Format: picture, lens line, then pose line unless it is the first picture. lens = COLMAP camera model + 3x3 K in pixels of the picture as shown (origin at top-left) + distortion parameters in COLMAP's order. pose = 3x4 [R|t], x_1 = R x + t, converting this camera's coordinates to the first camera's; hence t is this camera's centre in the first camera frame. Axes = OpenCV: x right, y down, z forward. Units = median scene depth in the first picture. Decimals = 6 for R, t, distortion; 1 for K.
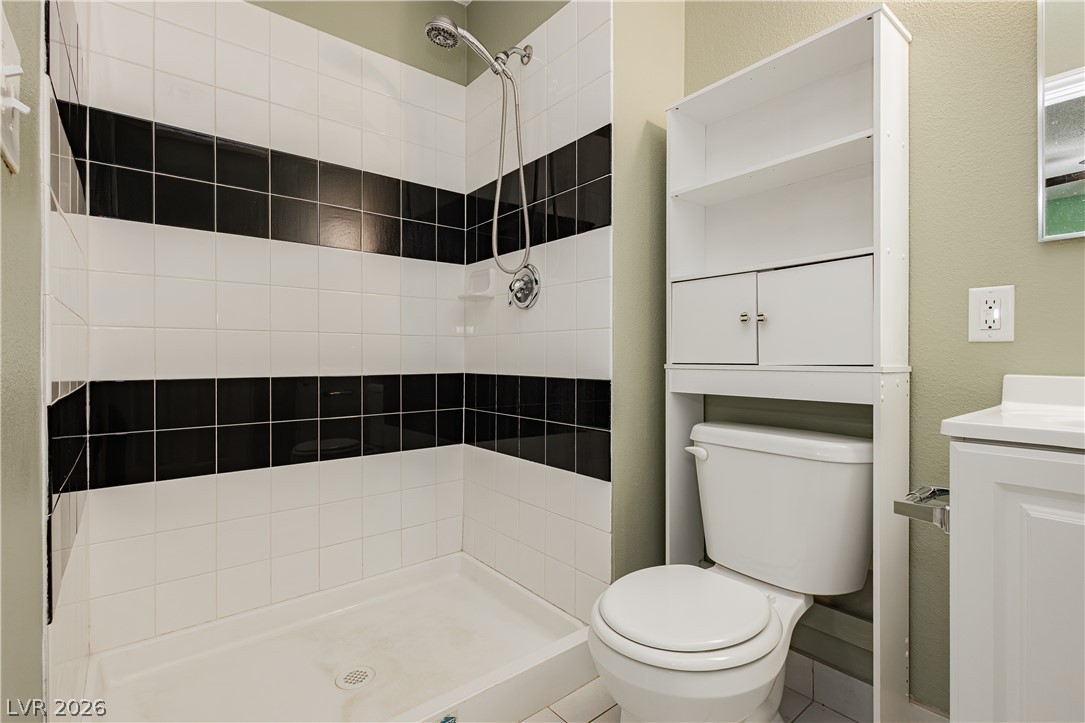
lens RADIAL K [[504.3, 0, 547.0], [0, 504.3, 364.3], [0, 0, 1]] dist [0.011424, -0.000571]
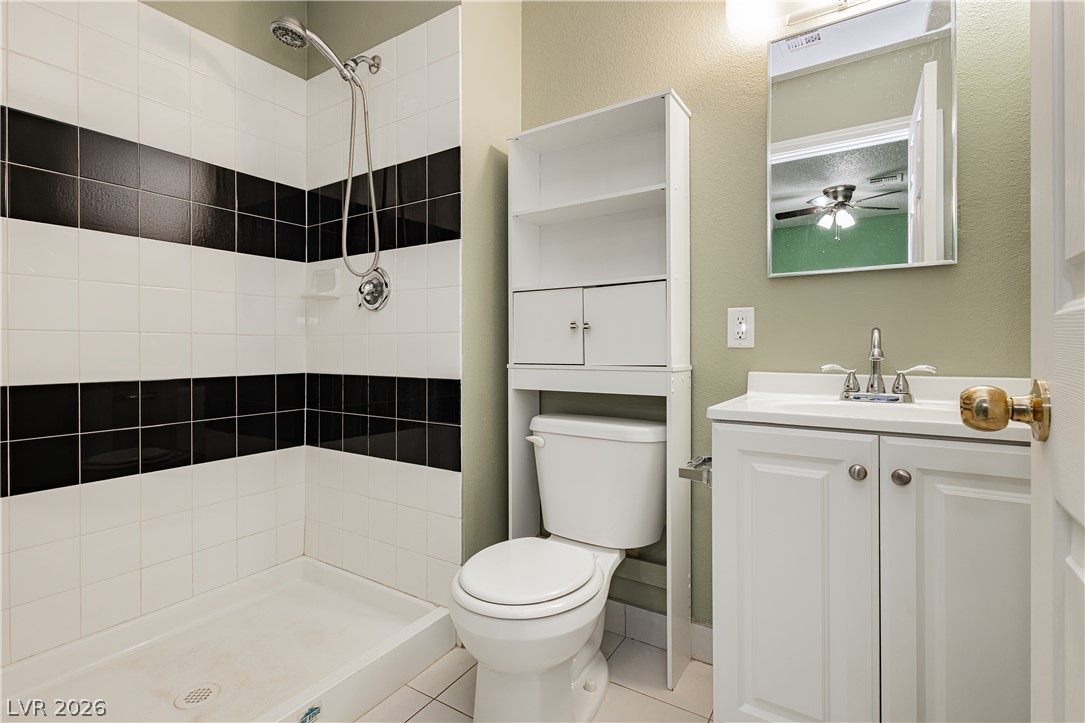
lens RADIAL K [[504.3, 0, 540.2], [0, 504.3, 355.8], [0, 0, 1]] dist [0.011424, -0.000571]
pose [[0.948884, -0.001496, 0.315621, -0.056212], [0.002366, 0.999994, -0.002373, -0.017180], [-0.315616, 0.002998, 0.948882, -0.098377]]
